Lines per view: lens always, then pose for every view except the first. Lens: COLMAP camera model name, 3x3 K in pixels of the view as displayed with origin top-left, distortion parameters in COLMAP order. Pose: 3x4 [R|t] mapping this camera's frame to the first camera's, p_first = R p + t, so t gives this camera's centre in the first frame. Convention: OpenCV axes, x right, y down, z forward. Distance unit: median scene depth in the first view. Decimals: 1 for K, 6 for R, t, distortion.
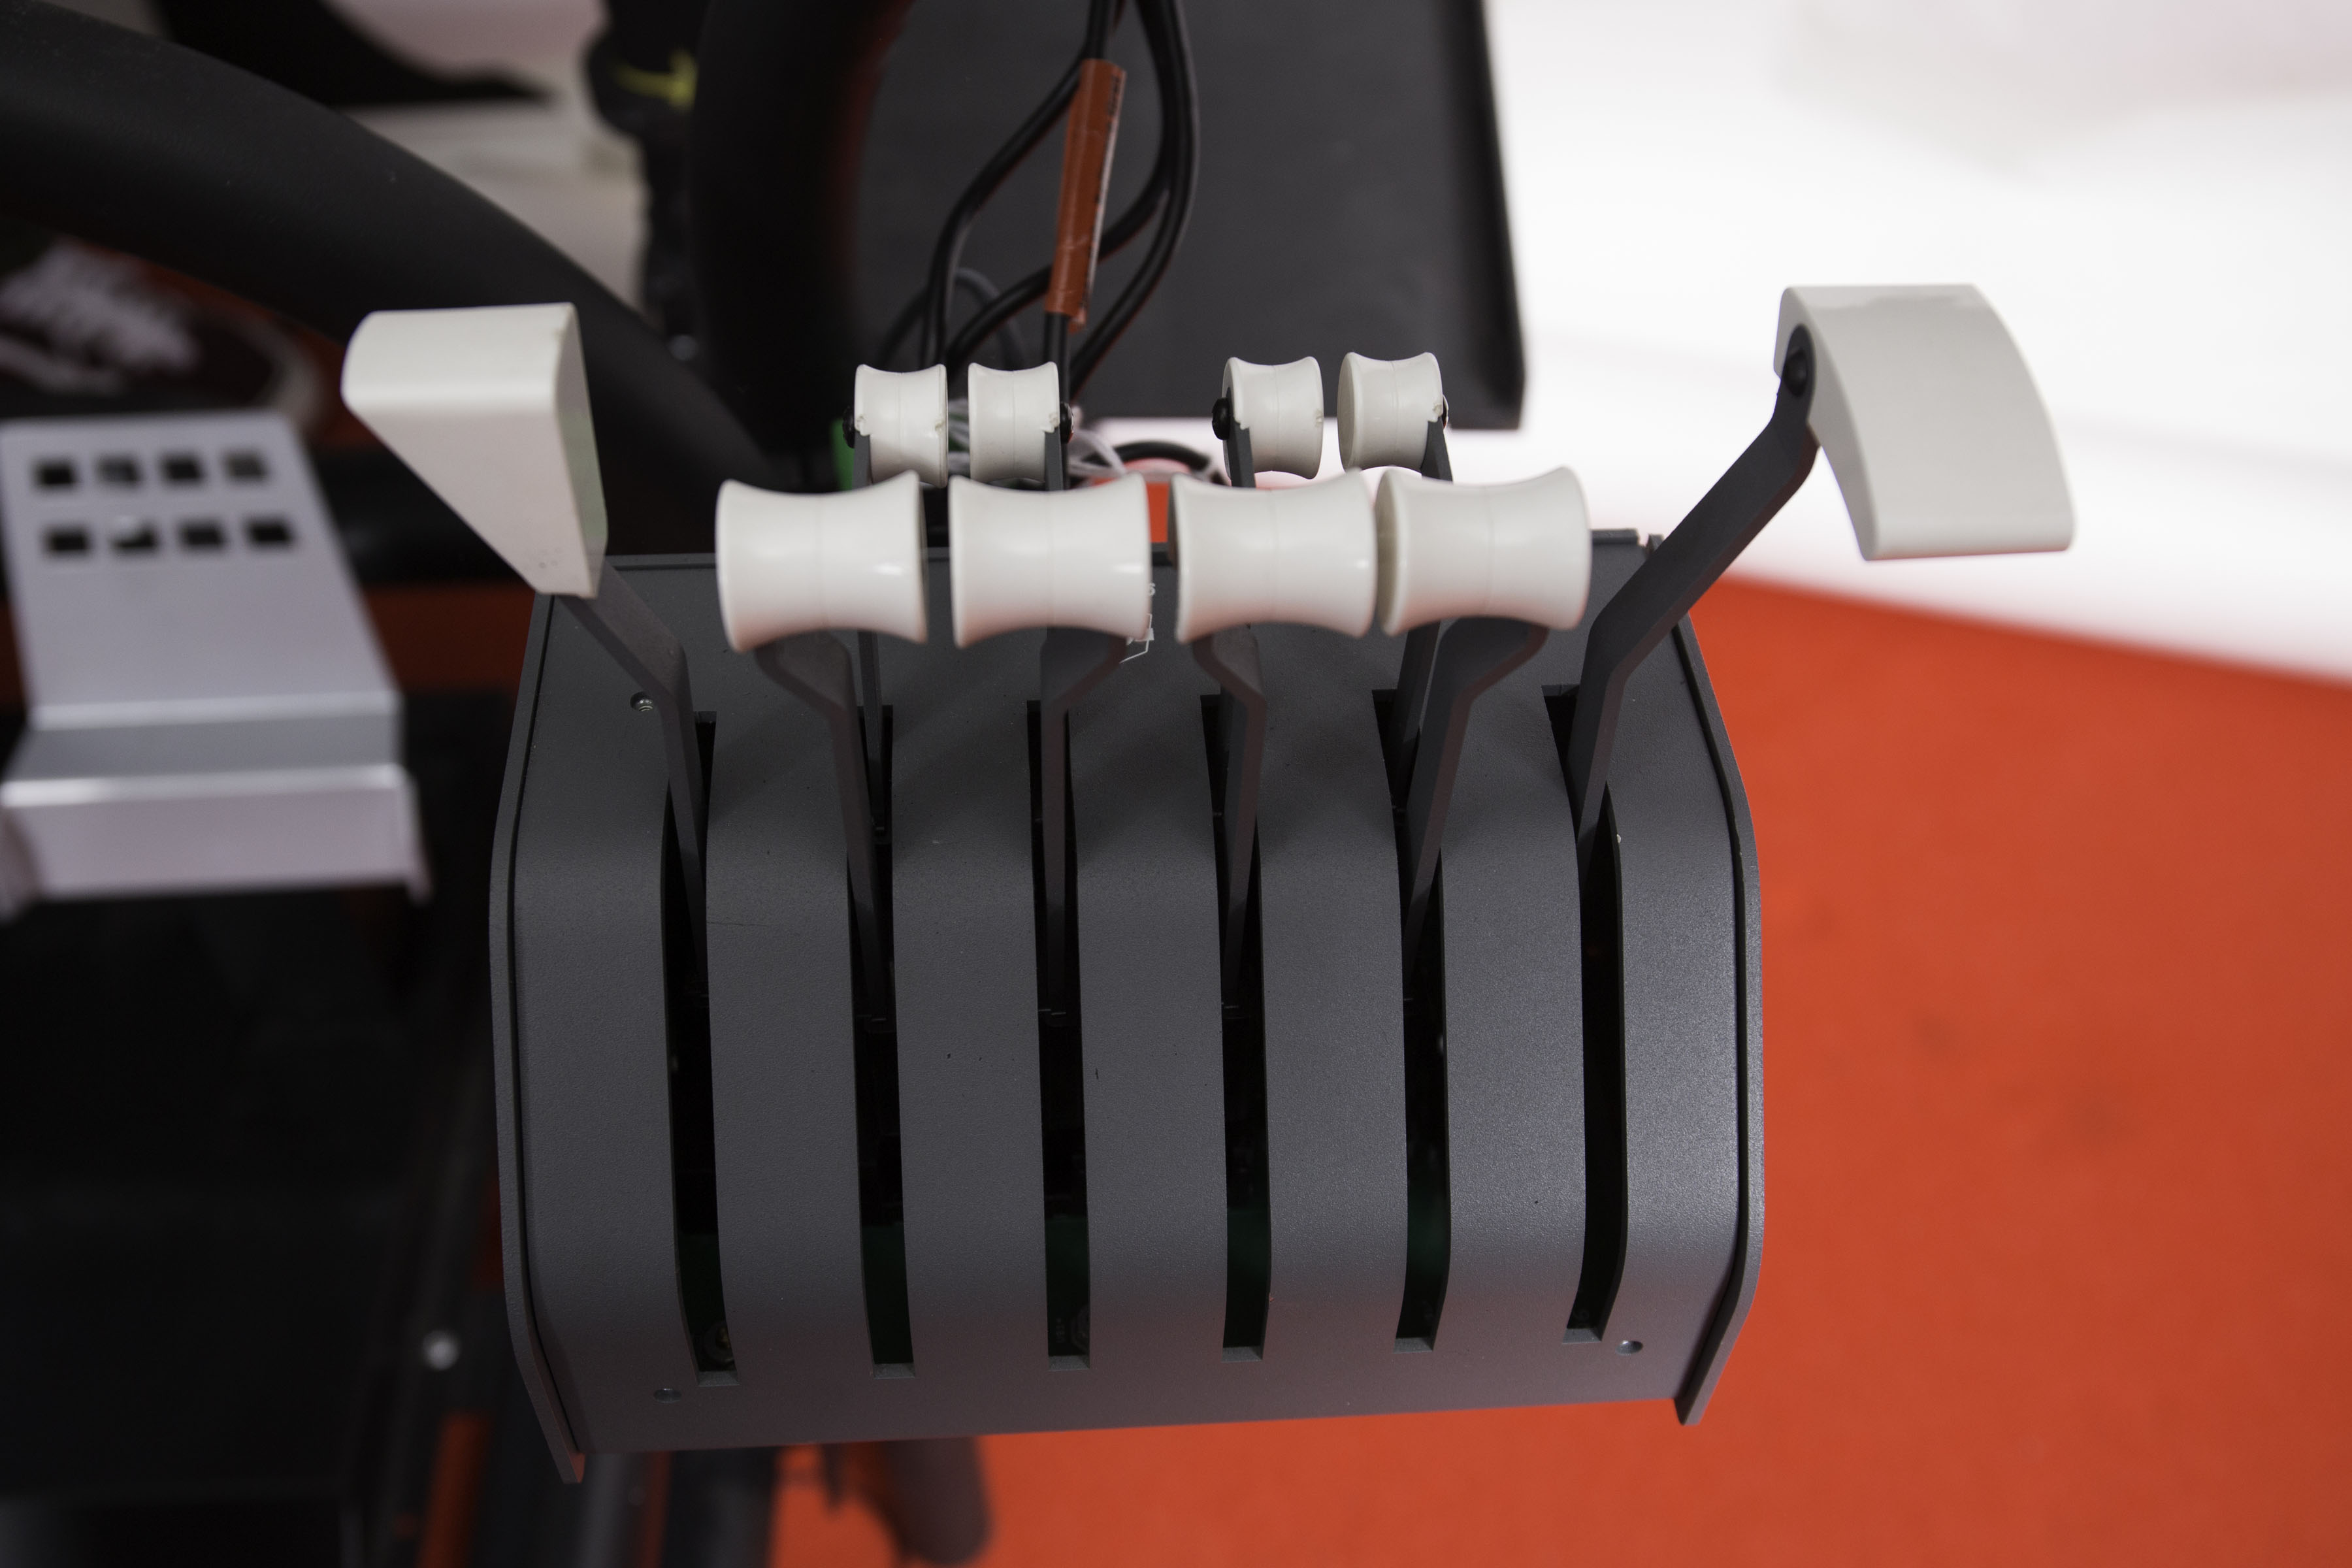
lens RADIAL K [[2266.7, 0, 1175.2], [0, 2266.7, 706.5], [0, 0, 1]] dist [-0.015607, -0.002906]
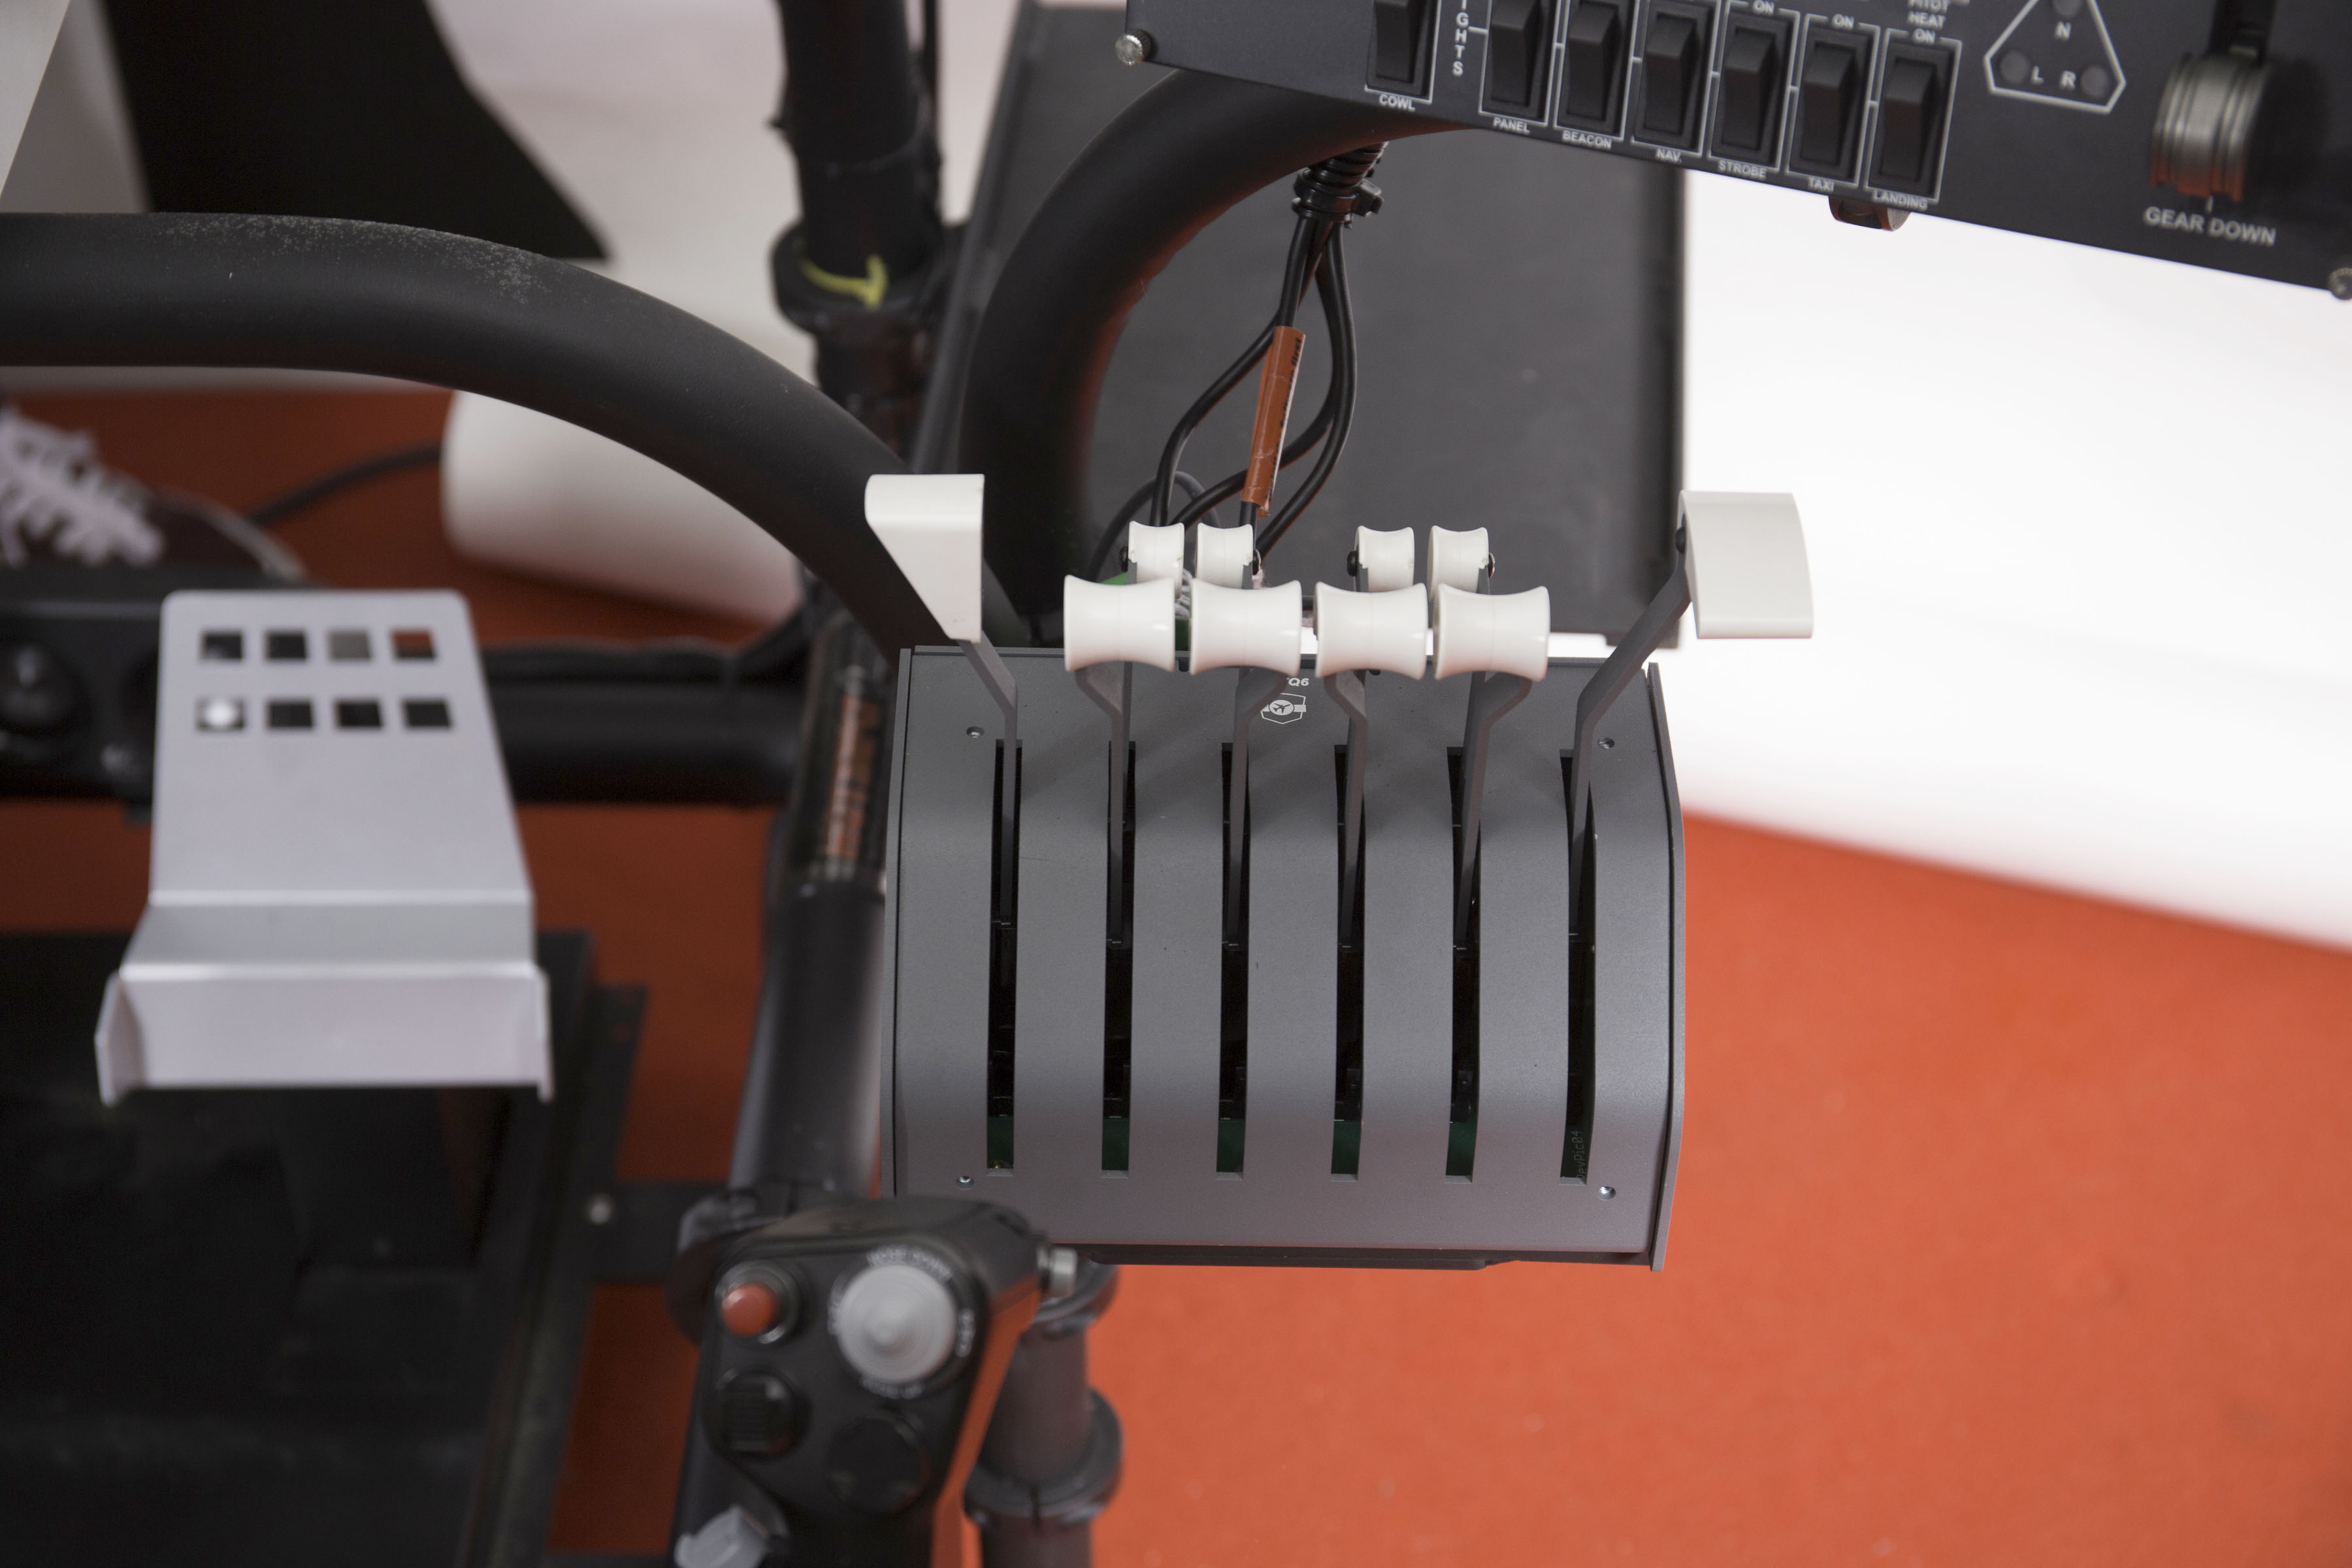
lens RADIAL K [[4319.8, 0, 1183.4], [0, 4319.8, 742.9], [0, 0, 1]] dist [0.115503, 0.002189]
pose [[0.997706, 0.040422, -0.054306, 0.067985], [-0.047524, 0.989487, -0.136587, 0.397582], [0.048214, 0.138854, 0.989138, -1.897780]]
